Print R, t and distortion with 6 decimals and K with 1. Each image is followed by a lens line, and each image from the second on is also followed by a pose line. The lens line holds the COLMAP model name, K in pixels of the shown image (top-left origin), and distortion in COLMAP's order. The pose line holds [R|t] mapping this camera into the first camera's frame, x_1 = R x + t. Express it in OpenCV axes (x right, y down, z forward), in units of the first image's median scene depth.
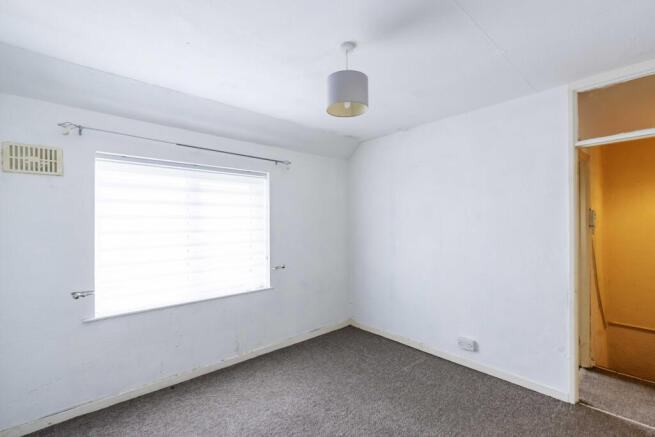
lens RADIAL K [[304.7, 0, 330.4], [0, 304.7, 221.2], [0, 0, 1]] dist [-0.005985, 0.000513]
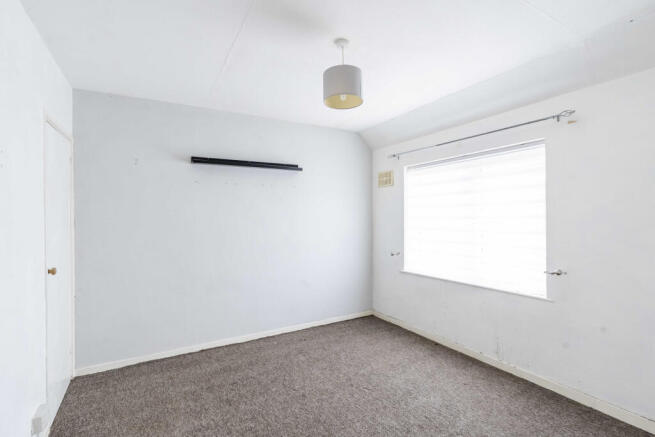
lens RADIAL K [[314.3, 0, 319.0], [0, 314.3, 216.6], [0, 0, 1]] dist [-0.005120, 0.001554]
pose [[-0.249475, 0.002808, -0.968377, 0.842645], [0.013522, 0.999908, -0.000584, 0.025257], [0.968287, -0.013240, -0.249490, 0.875916]]
